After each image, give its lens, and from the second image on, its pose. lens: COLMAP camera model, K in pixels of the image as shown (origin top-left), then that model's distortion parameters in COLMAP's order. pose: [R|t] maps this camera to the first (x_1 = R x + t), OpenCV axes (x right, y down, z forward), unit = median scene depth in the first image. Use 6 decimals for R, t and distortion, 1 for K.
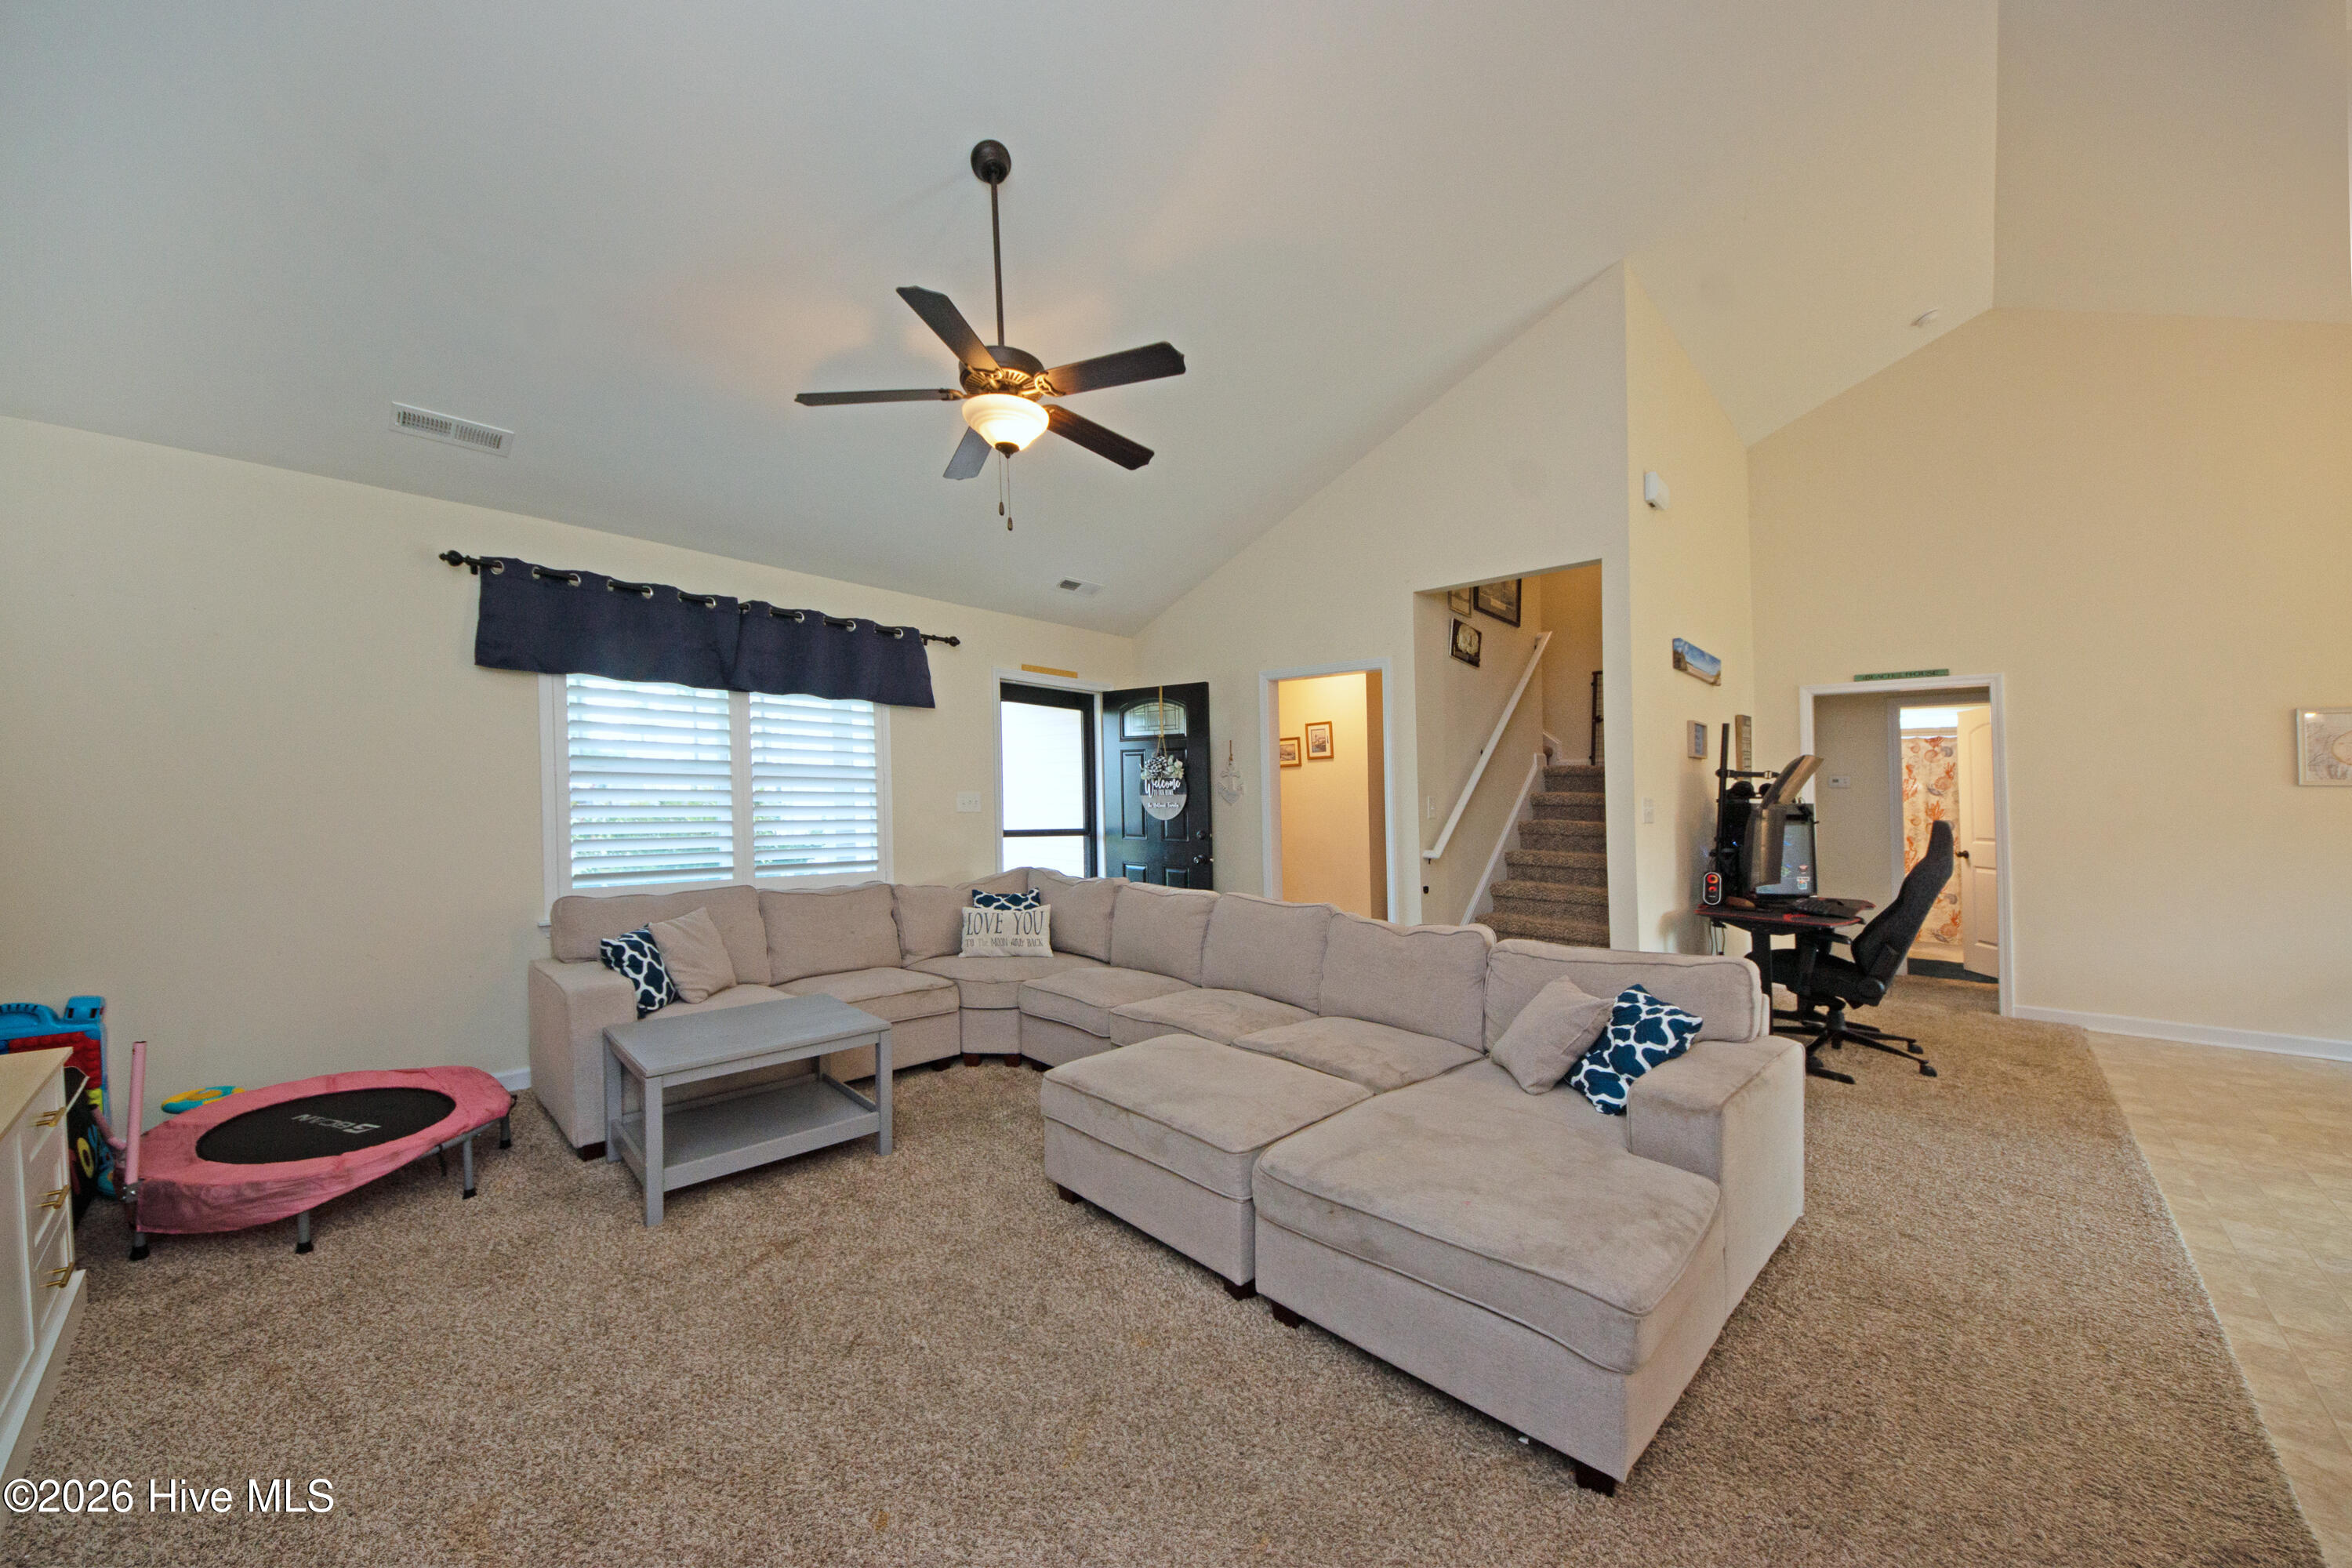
lens RADIAL K [[858.1, 0, 1139.6], [0, 858.1, 795.1], [0, 0, 1]] dist [0.000698, -0.000172]
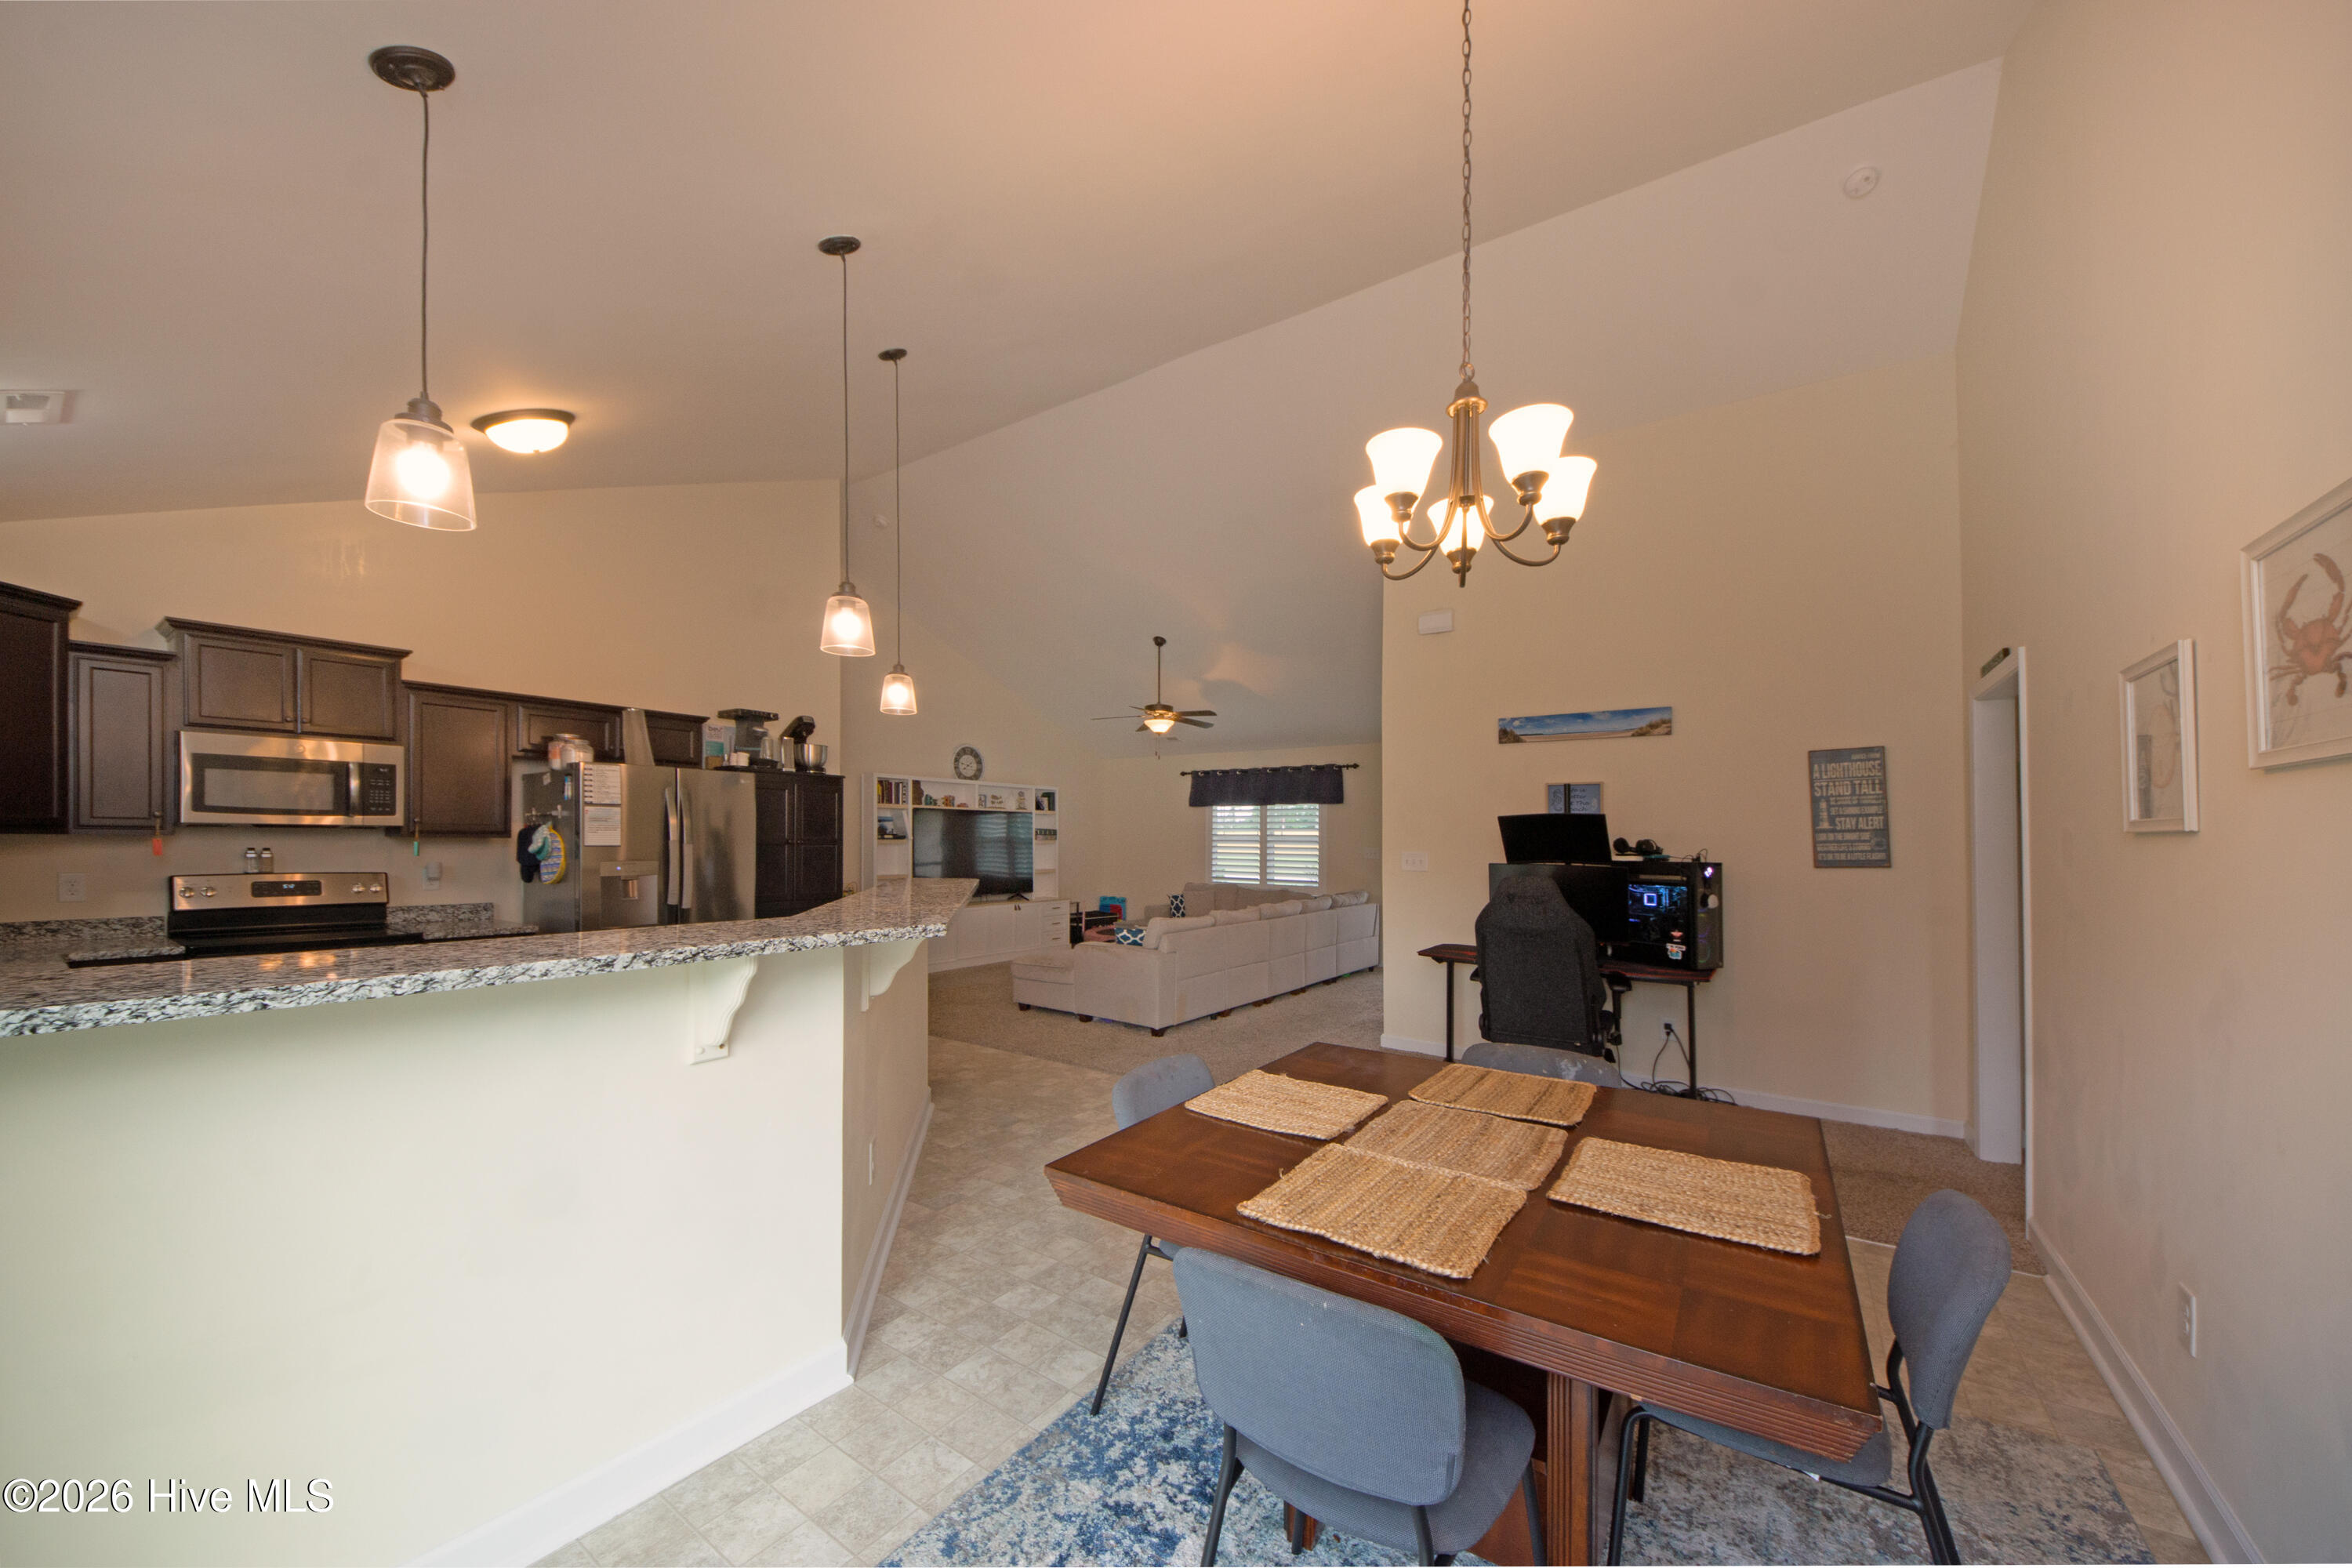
lens RADIAL K [[842.1, 0, 1198.6], [0, 842.1, 818.5], [0, 0, 1]] dist [0.009459, -0.000196]
pose [[0.153572, -0.033343, -0.987575, 1.768474], [-0.004021, 0.999401, -0.034368, -0.001623], [0.988129, 0.009249, 0.153346, 0.447212]]
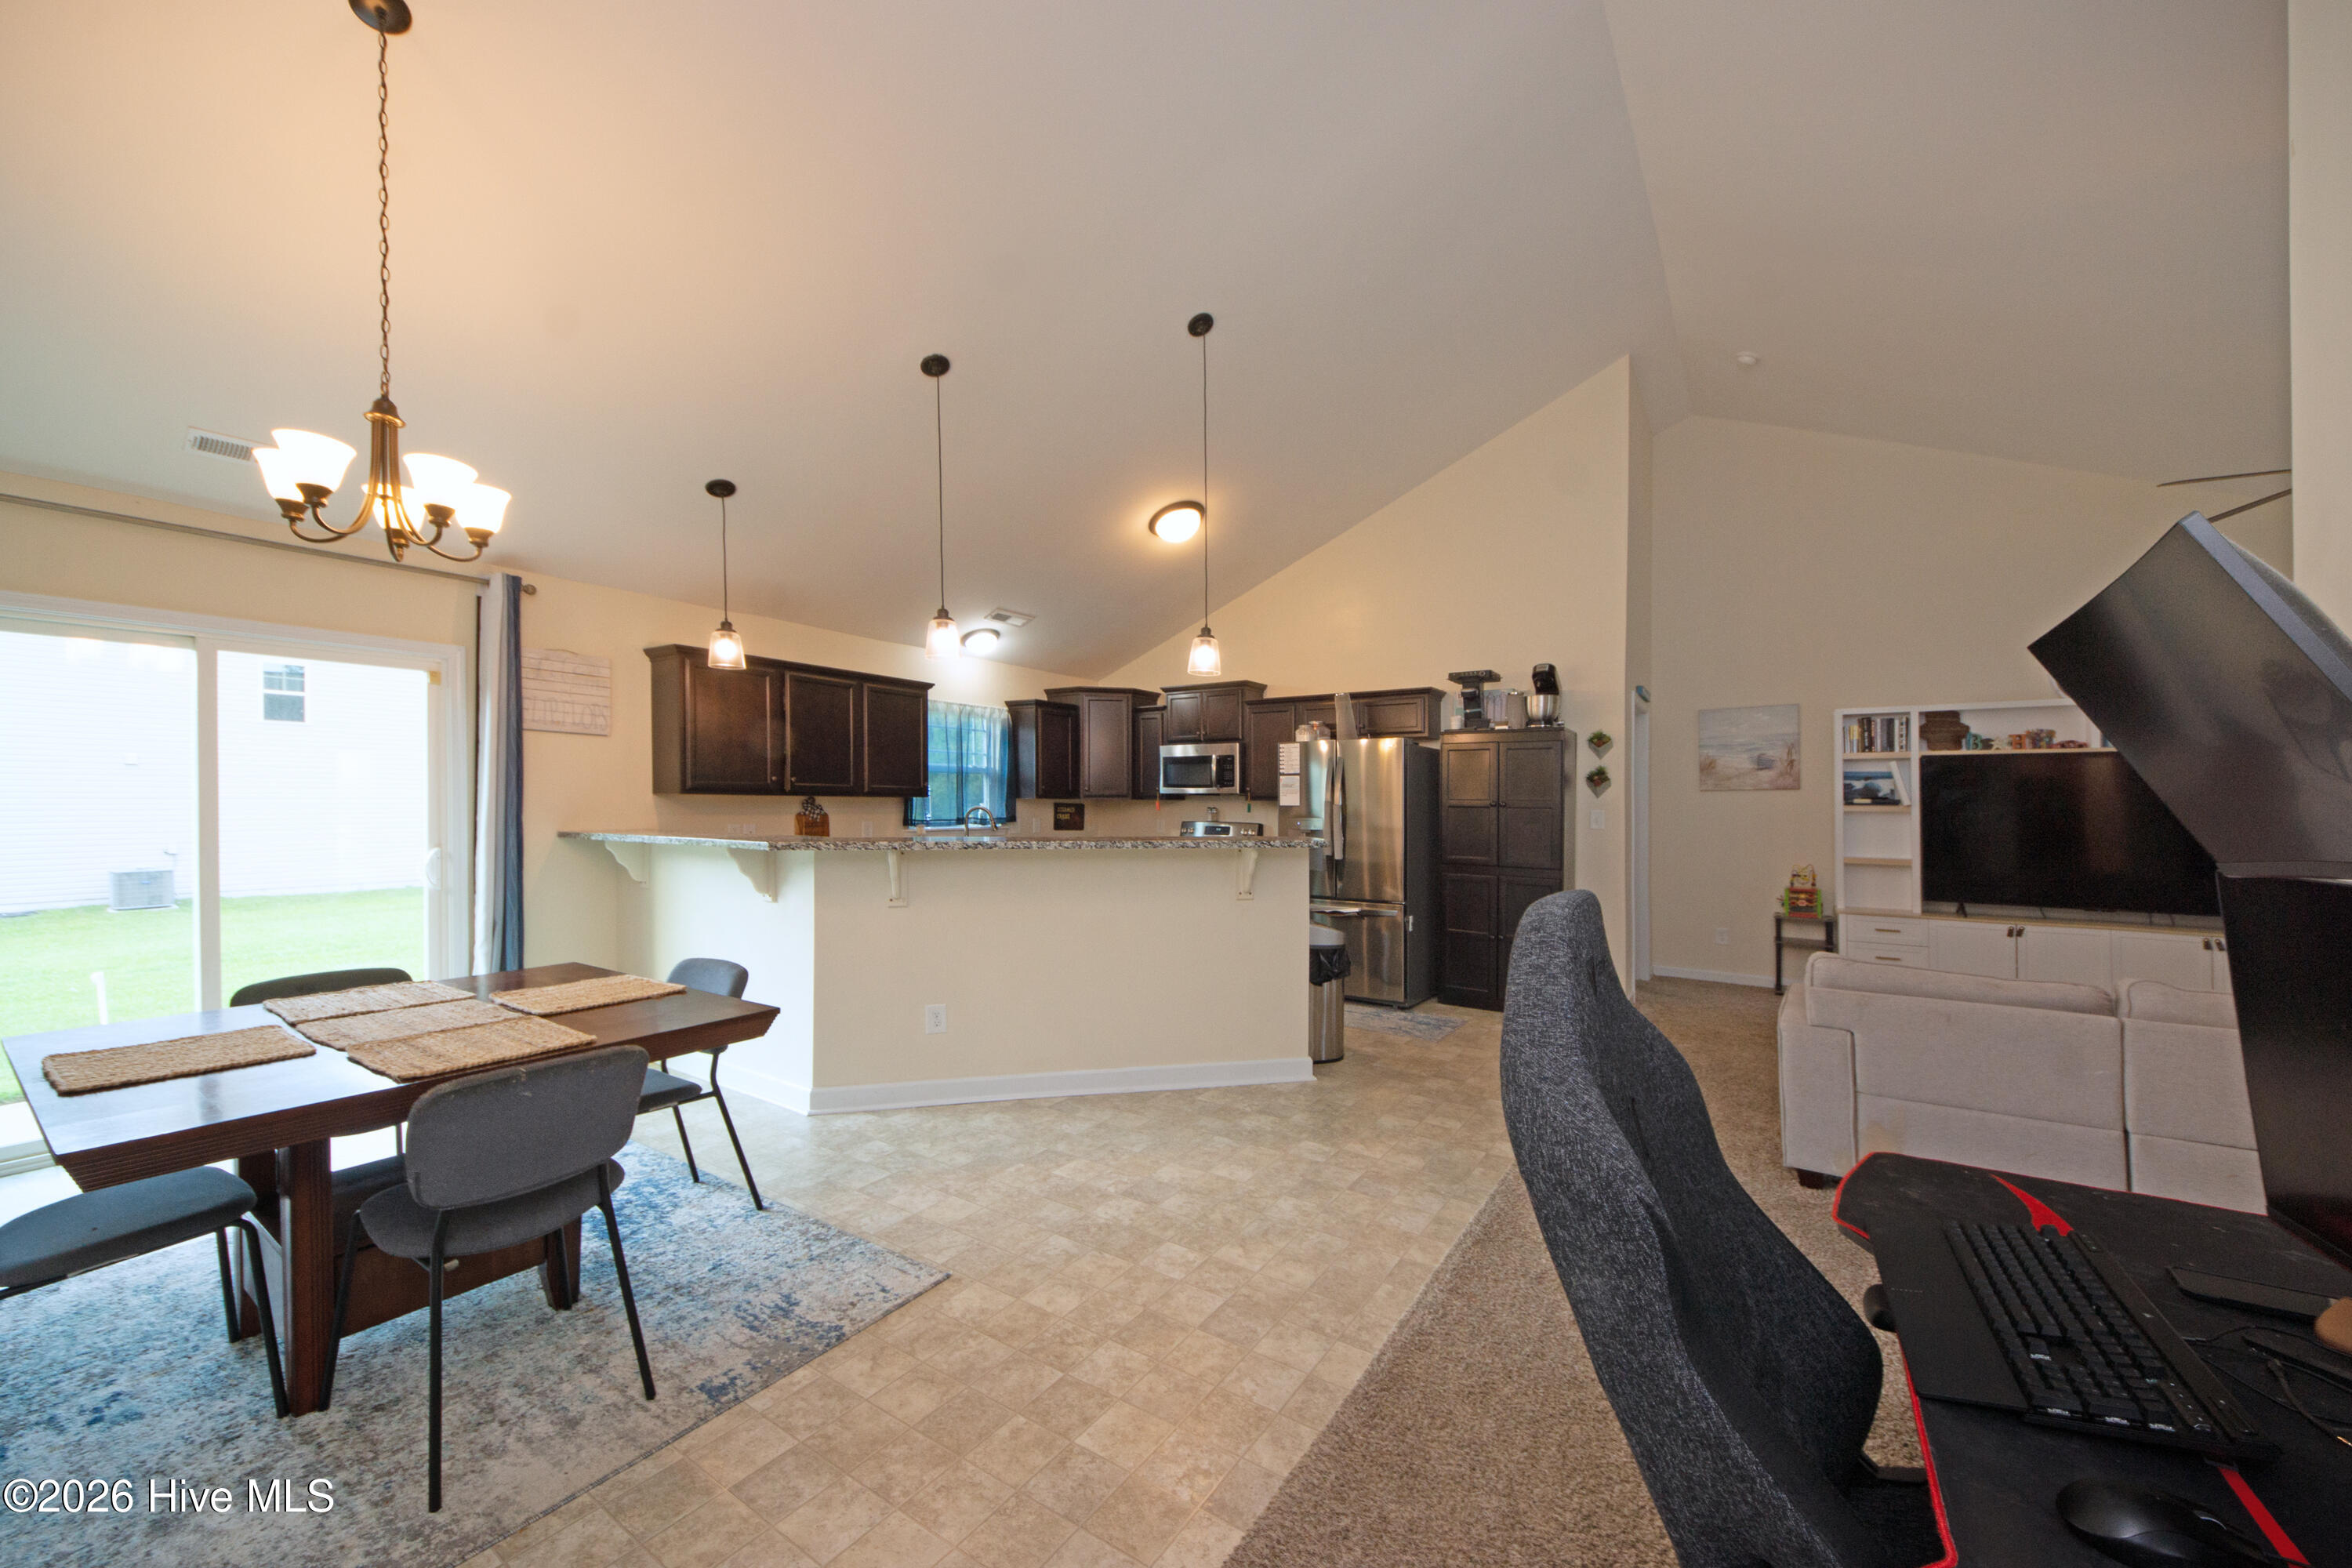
lens RADIAL K [[845.4, 0, 1179.8], [0, 845.4, 787.9], [0, 0, 1]] dist [0.051190, -0.035230]
pose [[-0.986763, -0.019225, -0.161024, 1.044065], [-0.015365, 0.999565, -0.025183, 0.007991], [0.161438, -0.022375, -0.986629, 1.190389]]
